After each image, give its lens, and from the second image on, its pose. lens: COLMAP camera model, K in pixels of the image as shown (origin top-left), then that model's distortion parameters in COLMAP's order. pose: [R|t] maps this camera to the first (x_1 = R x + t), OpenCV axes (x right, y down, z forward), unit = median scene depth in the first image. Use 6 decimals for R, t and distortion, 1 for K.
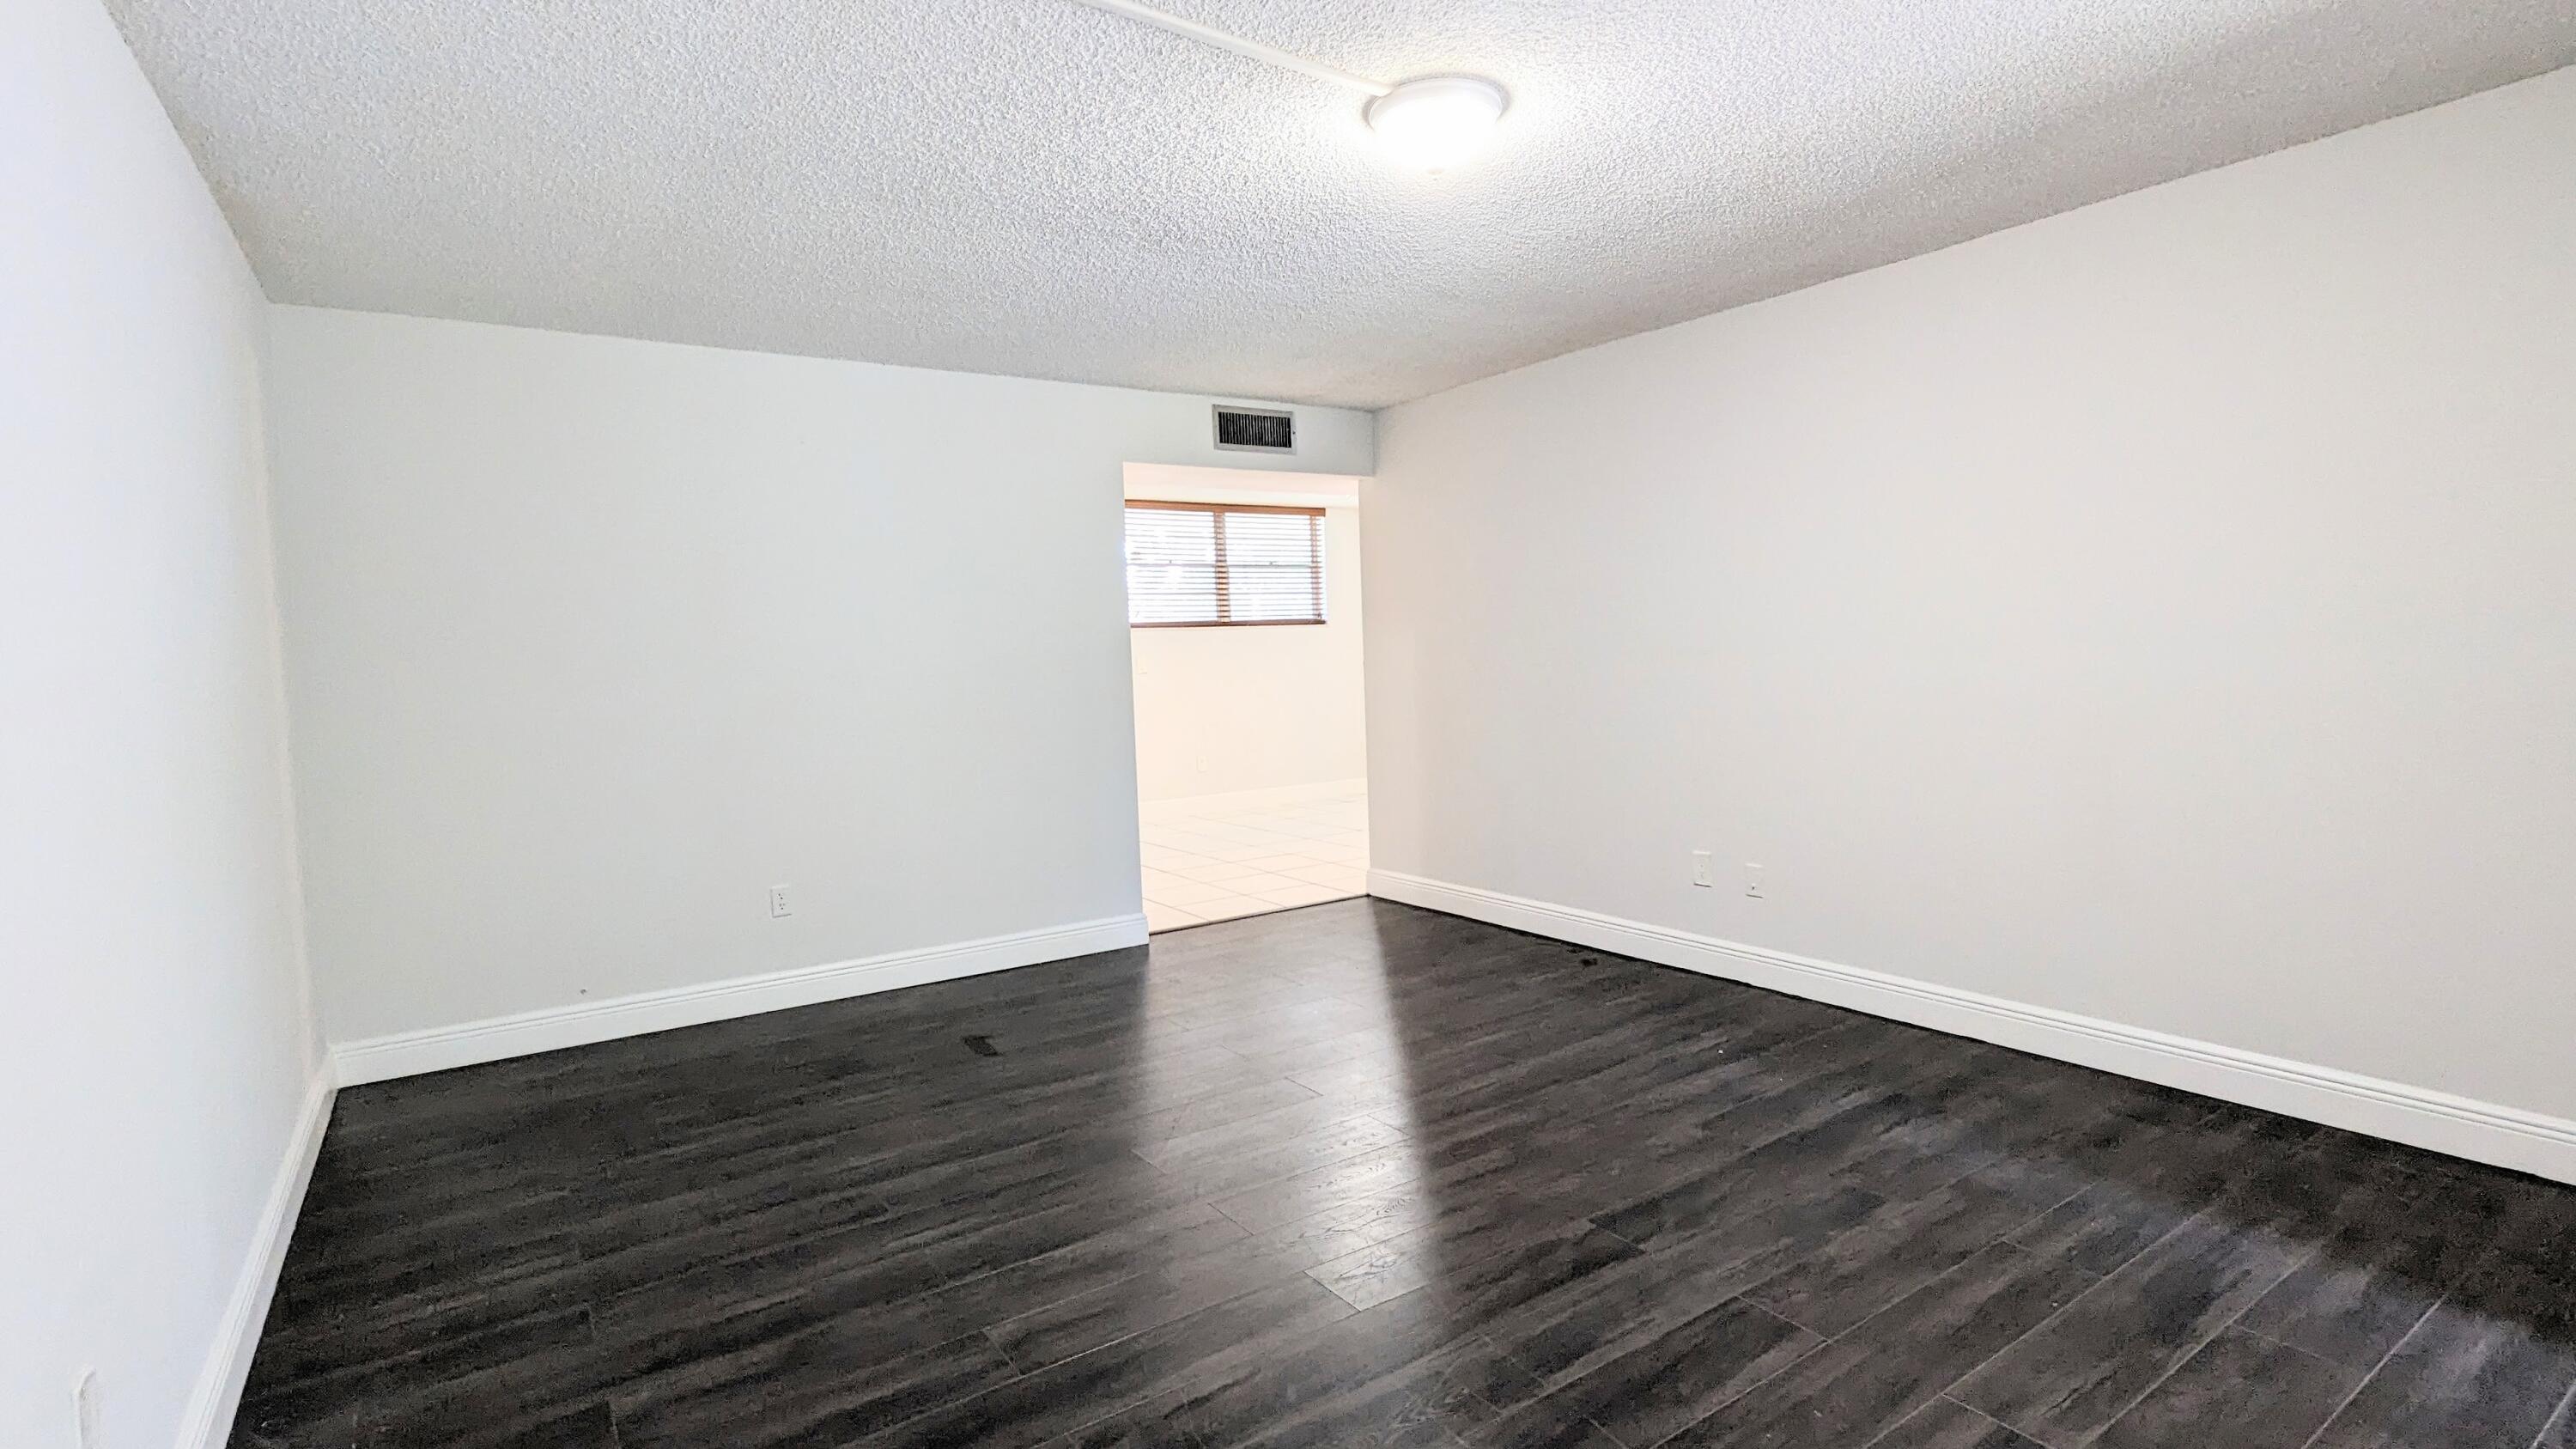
lens RADIAL K [[1221.8, 0, 1295.5], [0, 1221.8, 716.6], [0, 0, 1]] dist [0.004541, -0.000175]
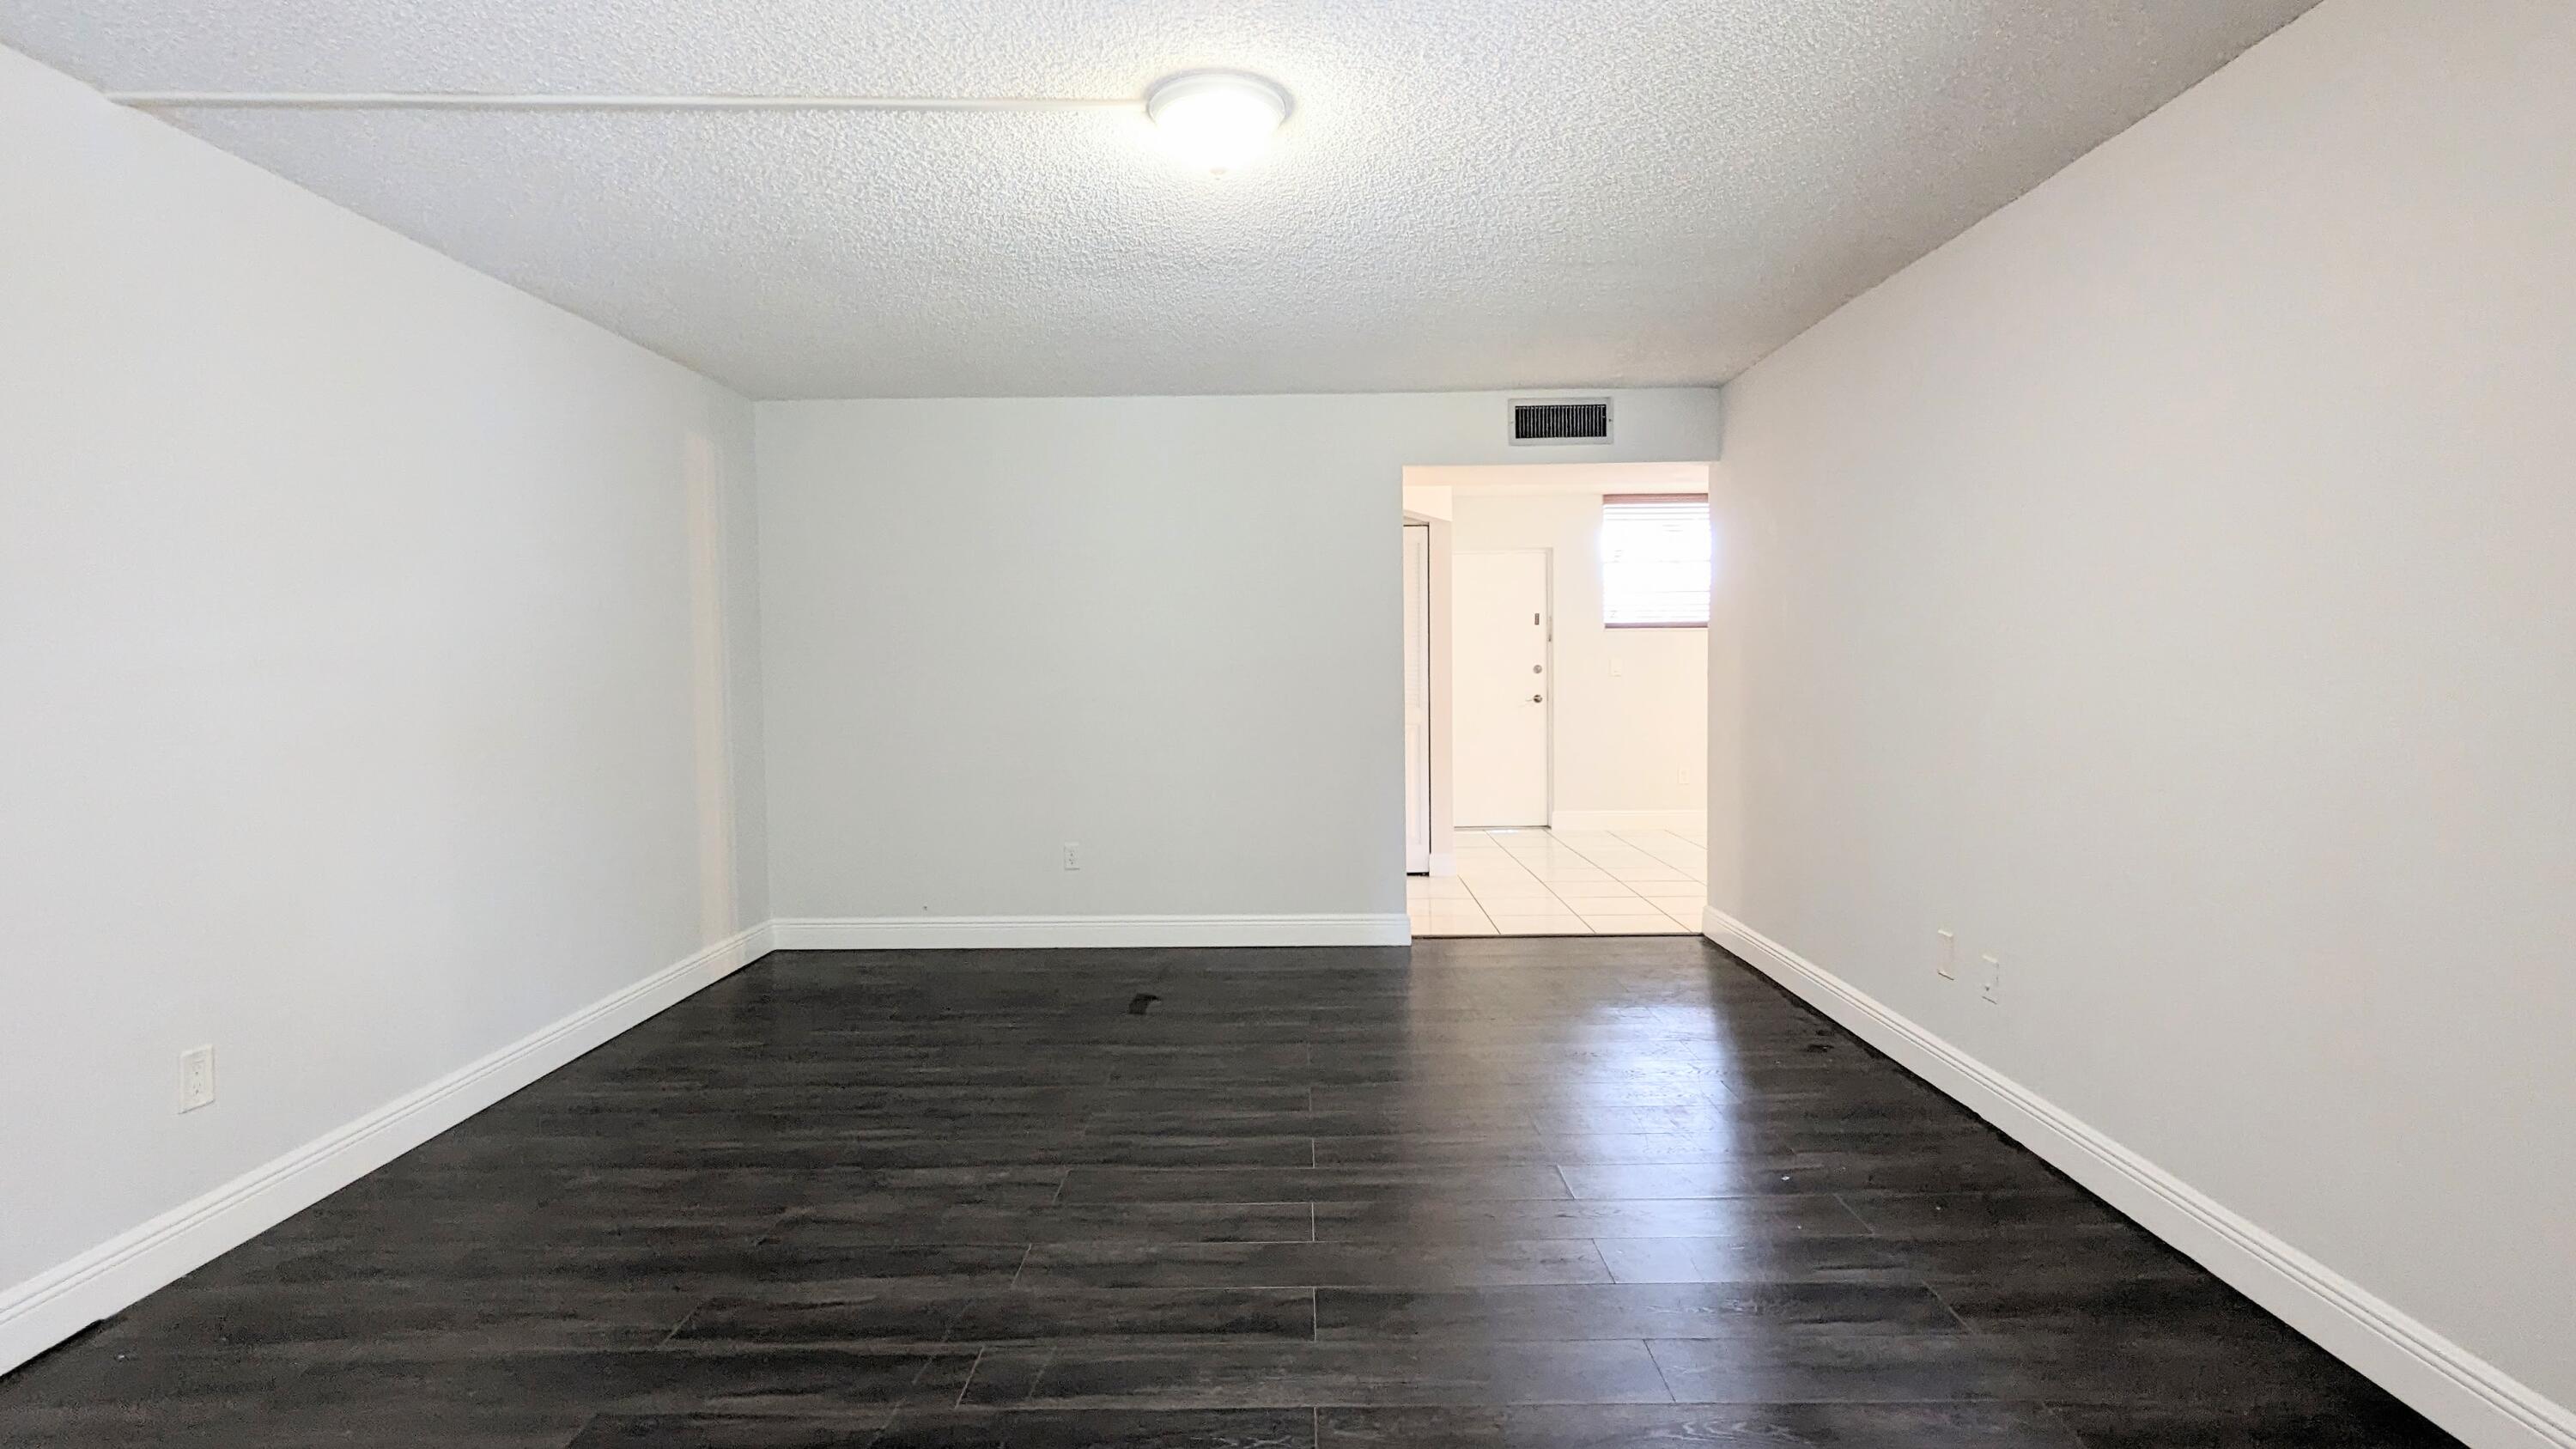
lens RADIAL K [[1221.8, 0, 1295.5], [0, 1221.8, 716.6], [0, 0, 1]] dist [0.004541, -0.000175]
pose [[0.826261, 0.050356, -0.561032, 0.367336], [-0.049079, 0.998644, 0.017353, -0.015217], [0.561145, 0.013197, 0.827612, 0.118455]]
